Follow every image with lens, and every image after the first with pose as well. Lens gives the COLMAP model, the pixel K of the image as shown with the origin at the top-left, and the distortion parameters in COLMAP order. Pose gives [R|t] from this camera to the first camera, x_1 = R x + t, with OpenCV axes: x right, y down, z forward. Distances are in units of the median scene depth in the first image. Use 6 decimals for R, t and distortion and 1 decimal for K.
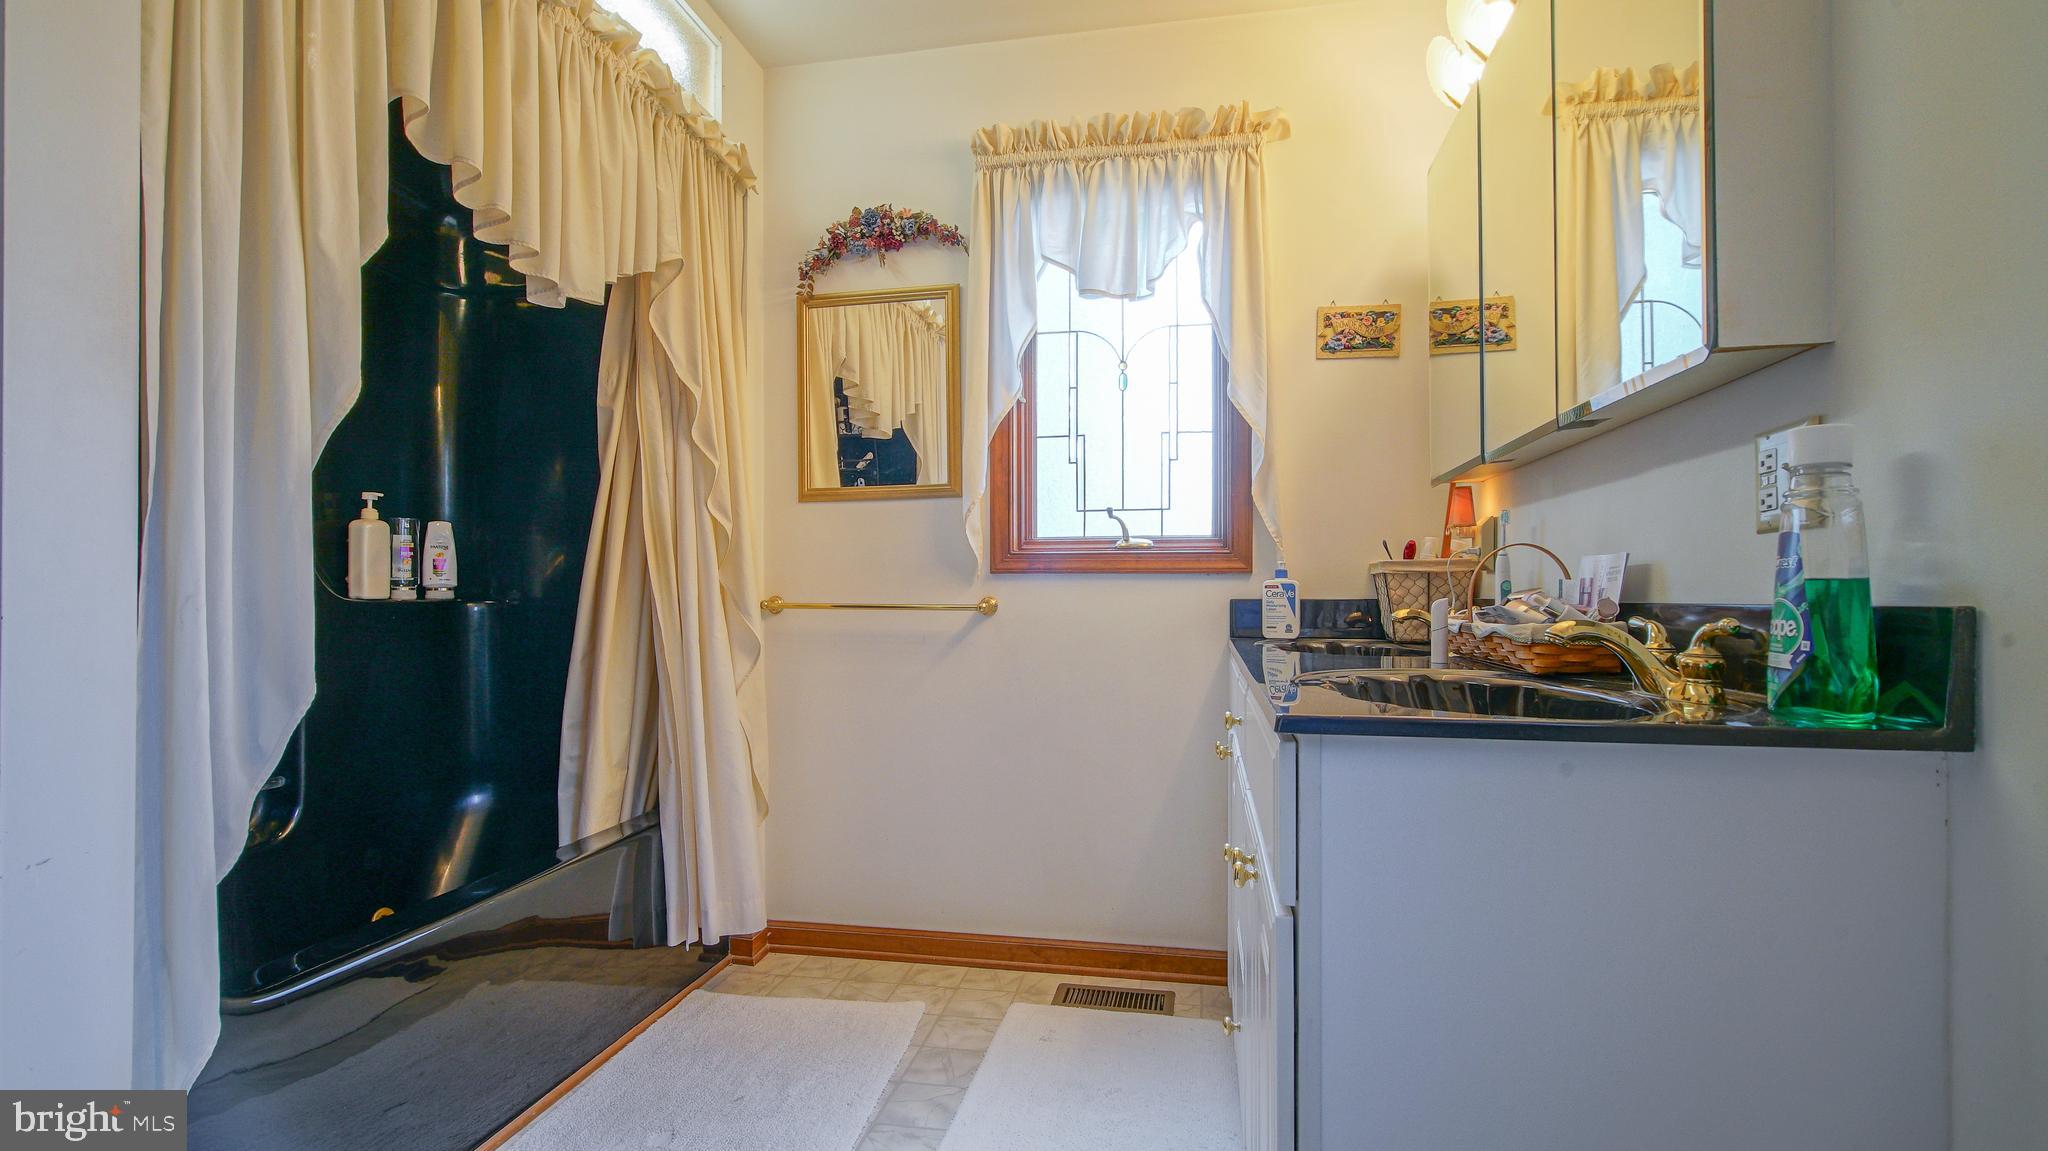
lens RADIAL K [[946.8, 0, 1018.5], [0, 946.8, 587.8], [0, 0, 1]] dist [-0.010795, 0.000049]
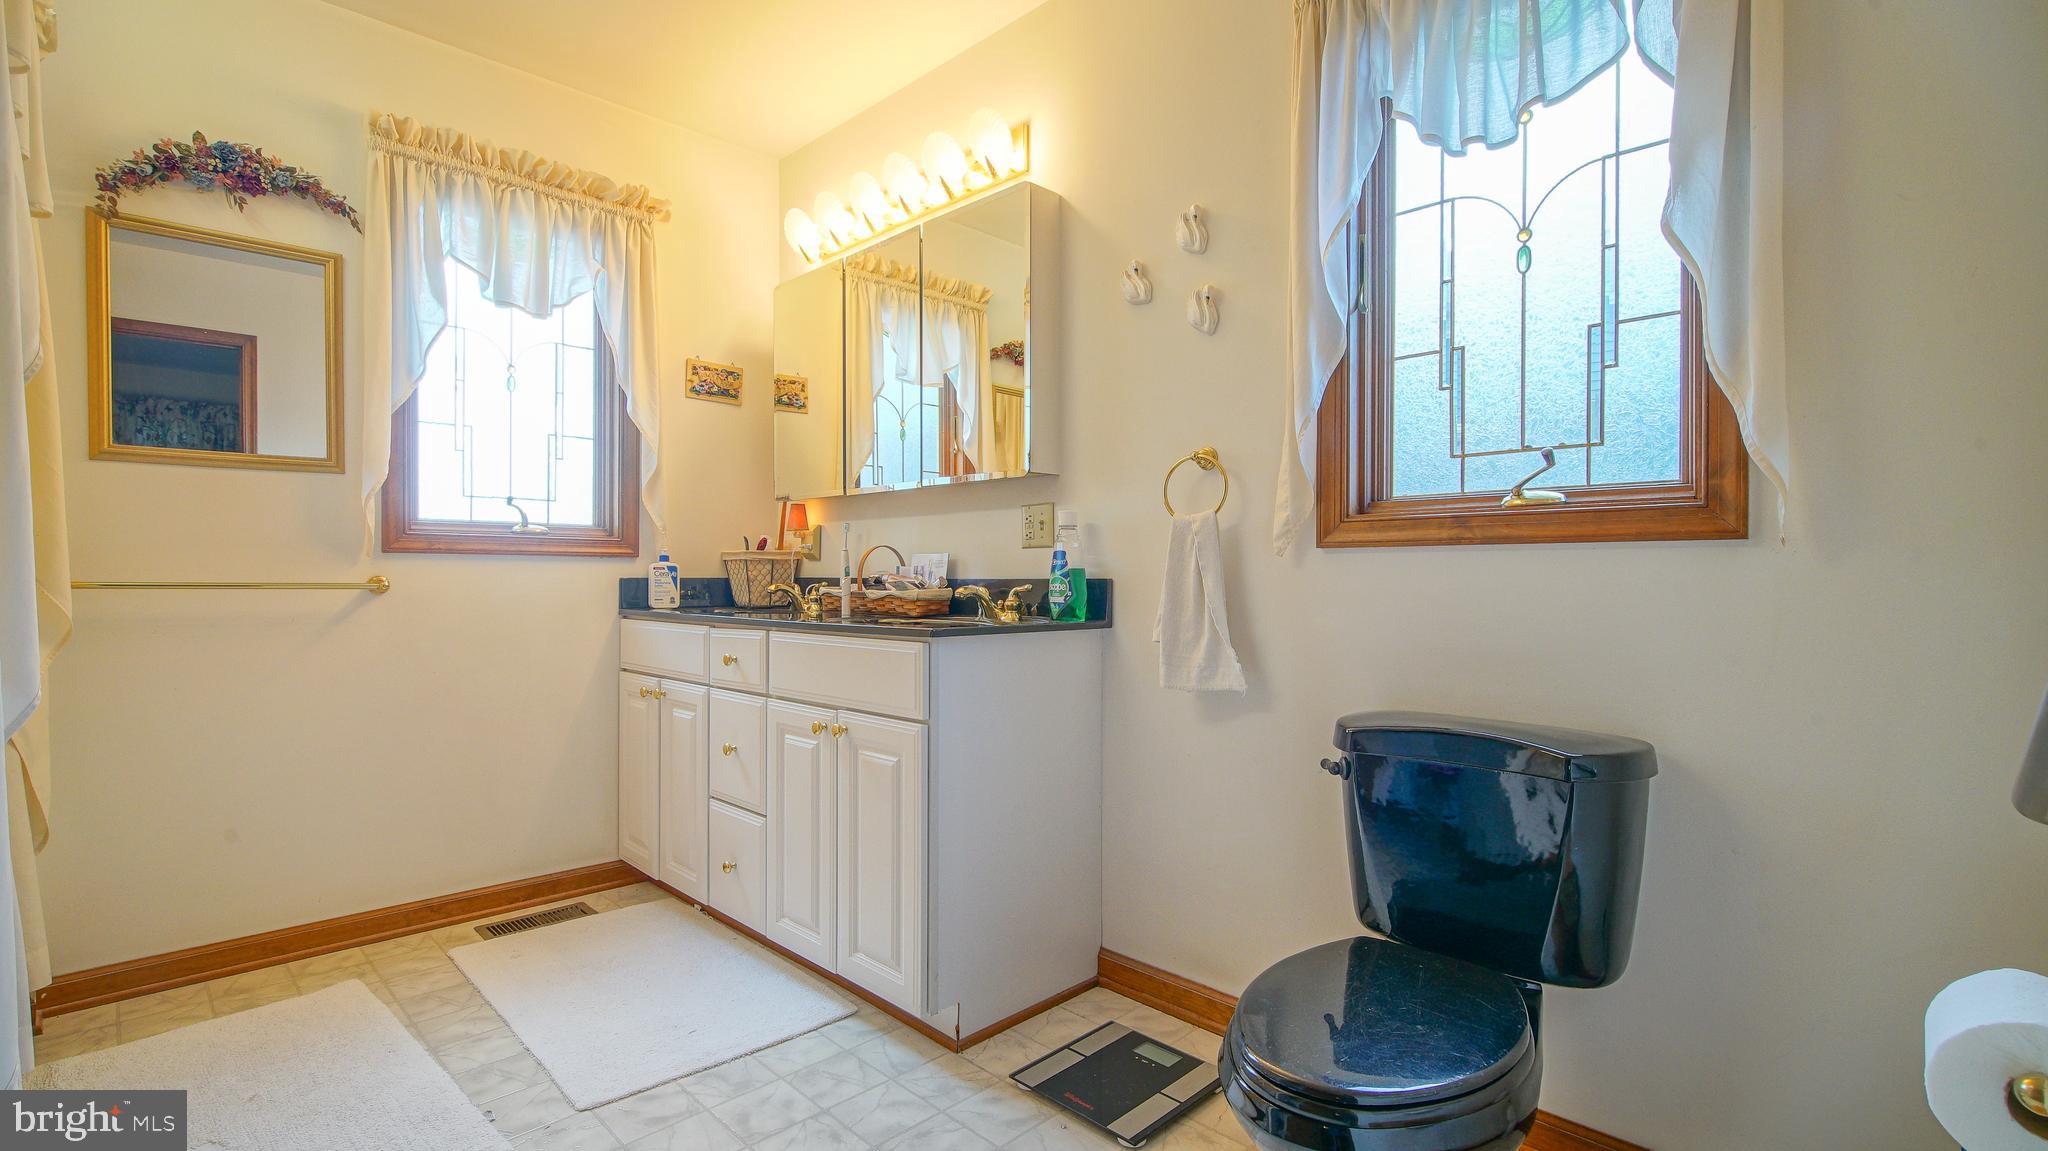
lens RADIAL K [[920.1, 0, 1022.4], [0, 920.1, 584.3], [0, 0, 1]] dist [0.001043, 0.000285]
pose [[0.579630, -0.004528, 0.814868, -0.461778], [-0.007973, 0.999905, 0.011227, 0.002599], [-0.814841, -0.013005, 0.579538, -0.136658]]
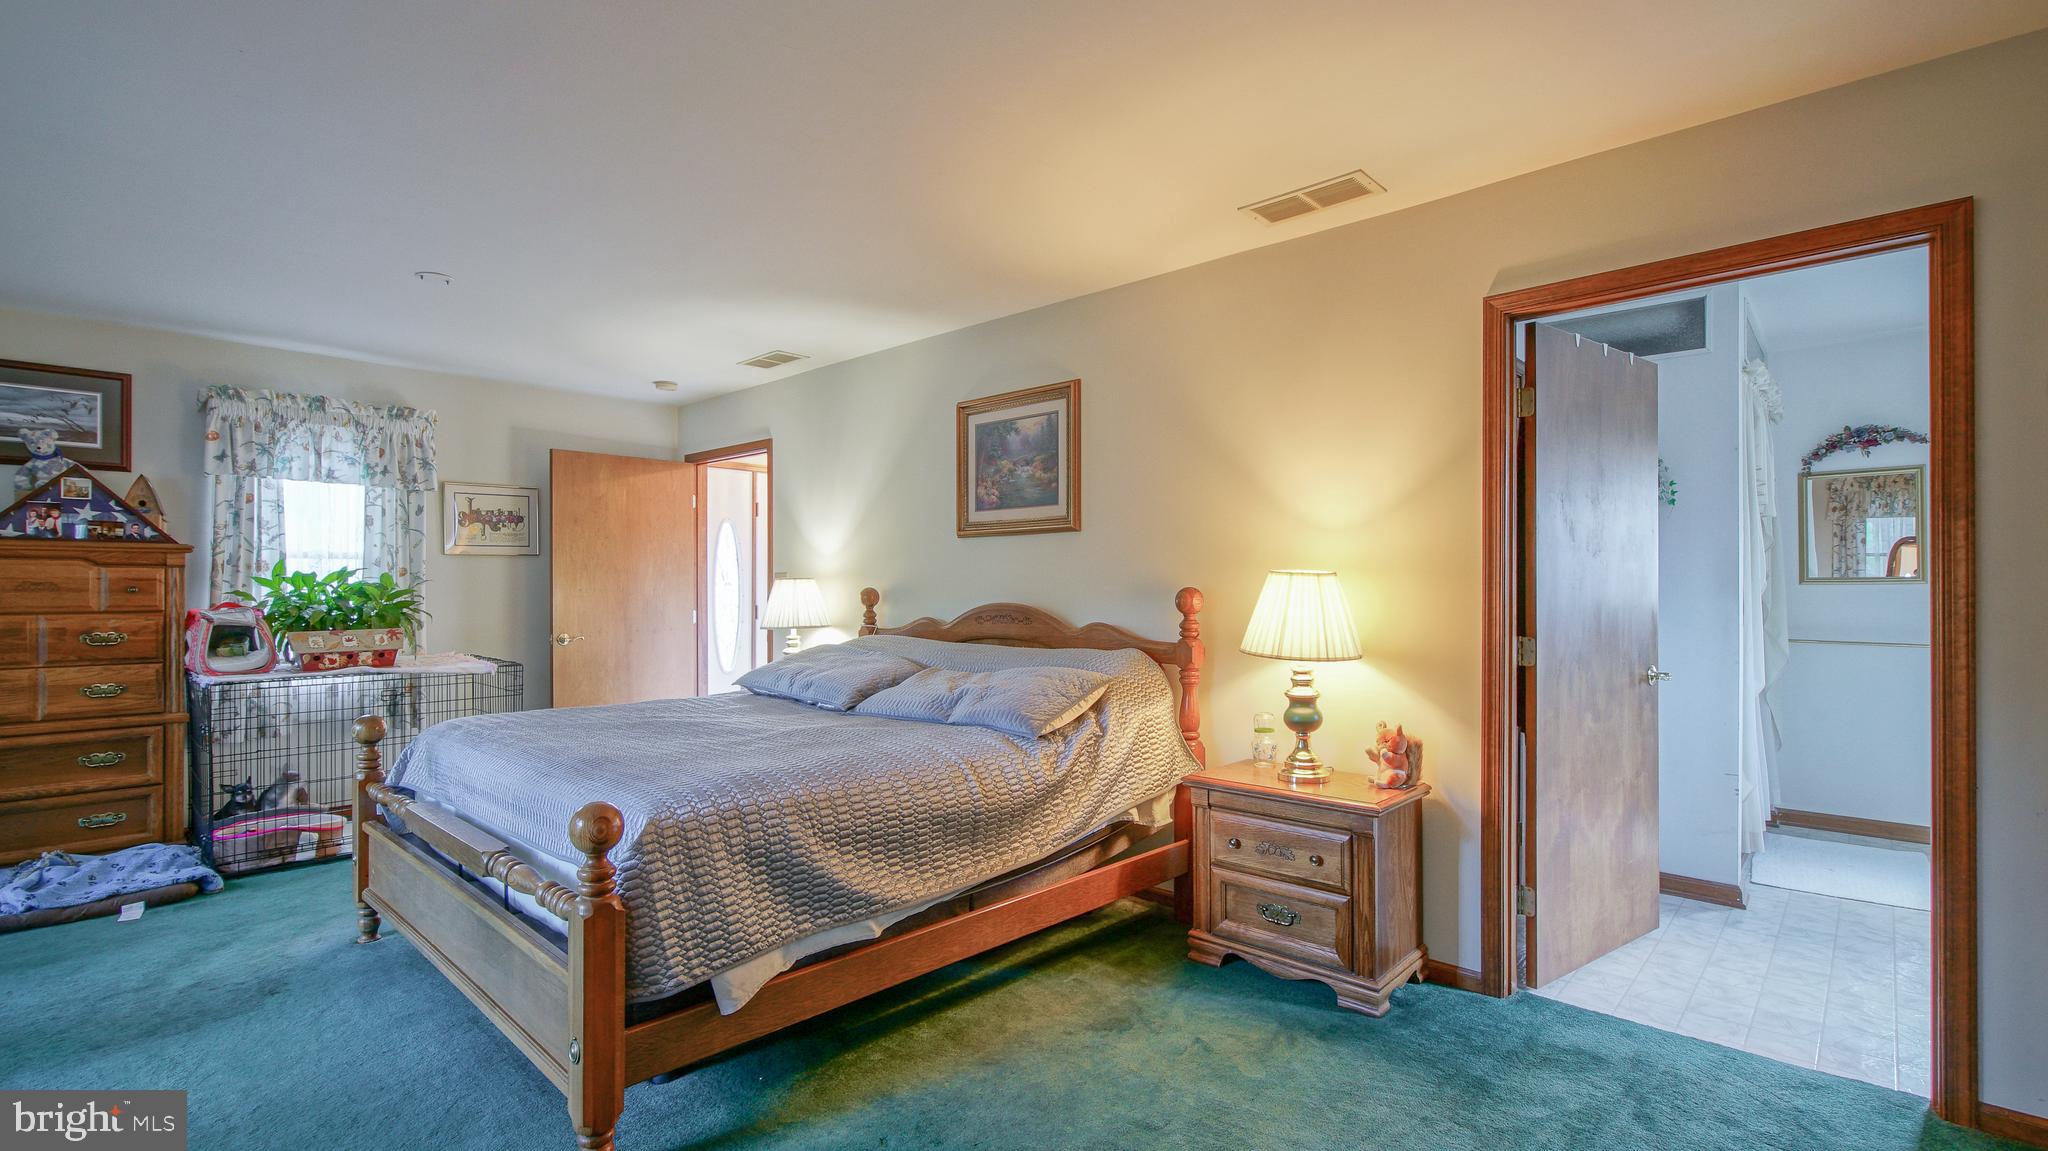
lens RADIAL K [[920.1, 0, 1022.4], [0, 920.1, 584.3], [0, 0, 1]] dist [0.001043, 0.000285]
pose [[0.833964, -0.006256, -0.551783, -0.561569], [0.007102, 0.999975, -0.000604, -0.113331], [0.551773, -0.003415, 0.833988, -1.469570]]
